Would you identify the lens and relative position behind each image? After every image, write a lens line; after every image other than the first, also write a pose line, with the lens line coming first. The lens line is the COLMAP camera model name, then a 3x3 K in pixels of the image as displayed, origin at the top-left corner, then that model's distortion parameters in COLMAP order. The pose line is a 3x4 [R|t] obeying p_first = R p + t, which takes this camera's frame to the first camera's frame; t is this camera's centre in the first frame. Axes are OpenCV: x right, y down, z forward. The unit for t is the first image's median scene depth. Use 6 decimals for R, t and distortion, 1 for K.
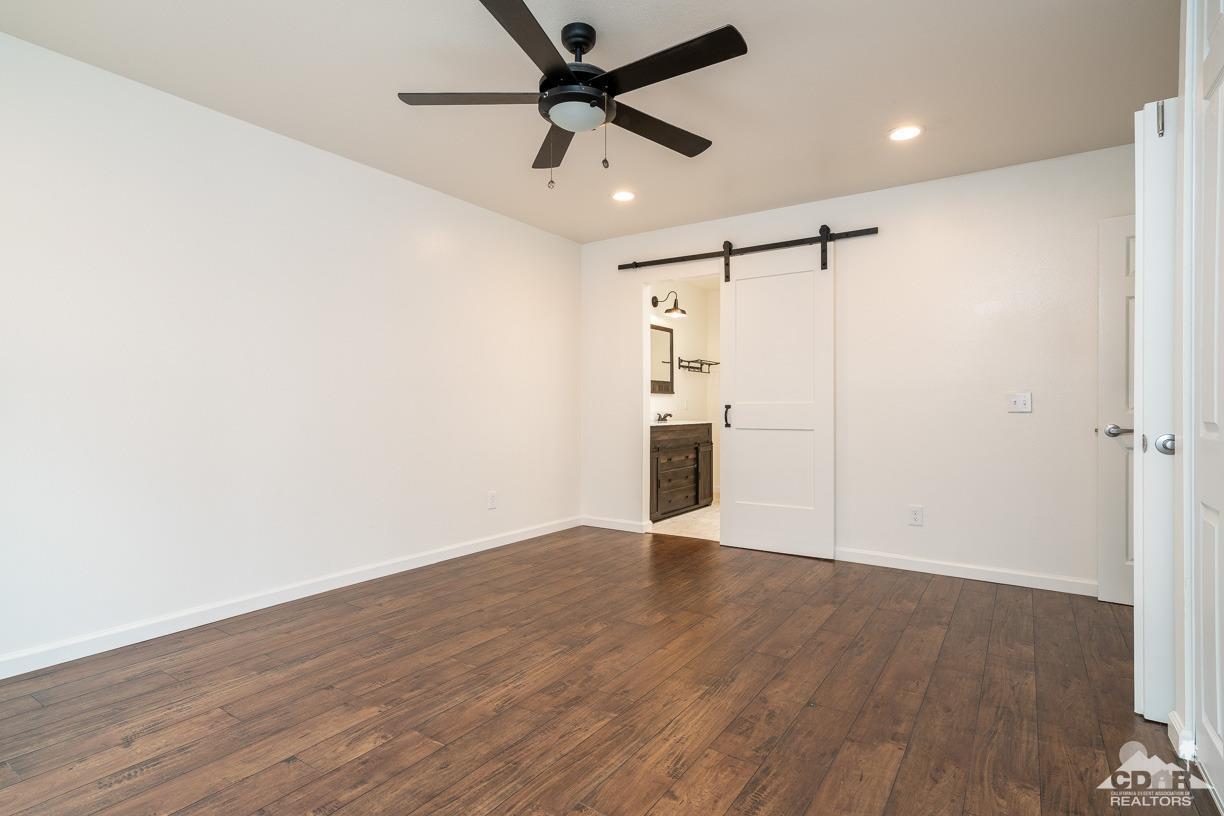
lens RADIAL K [[653.9, 0, 611.0], [0, 653.9, 408.2], [0, 0, 1]] dist [0.002017, 0.003606]
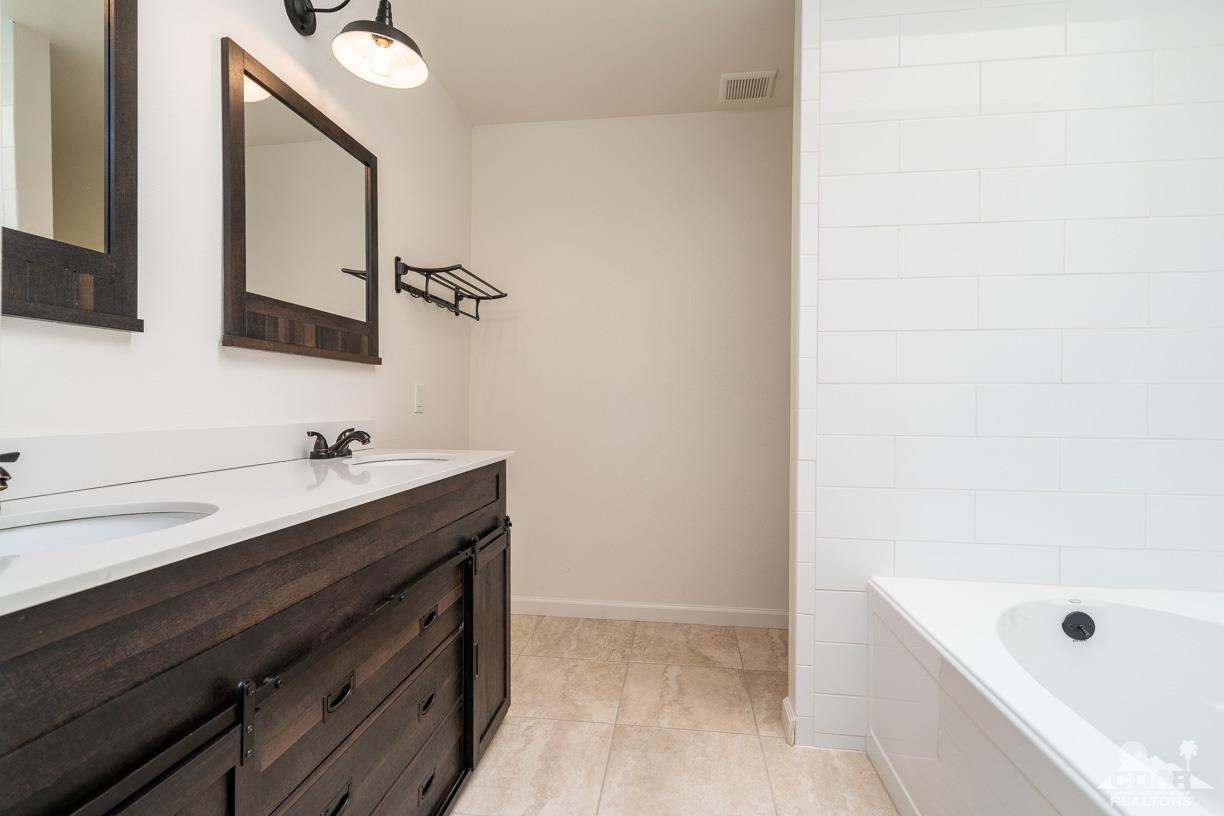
lens RADIAL K [[570.4, 0, 605.7], [0, 570.4, 407.7], [0, 0, 1]] dist [-0.001727, 0.000023]
pose [[0.900948, -0.000774, 0.433927, 0.075958], [-0.002885, 0.999966, 0.007774, -0.003555], [-0.433918, -0.008256, 0.900915, 0.709703]]
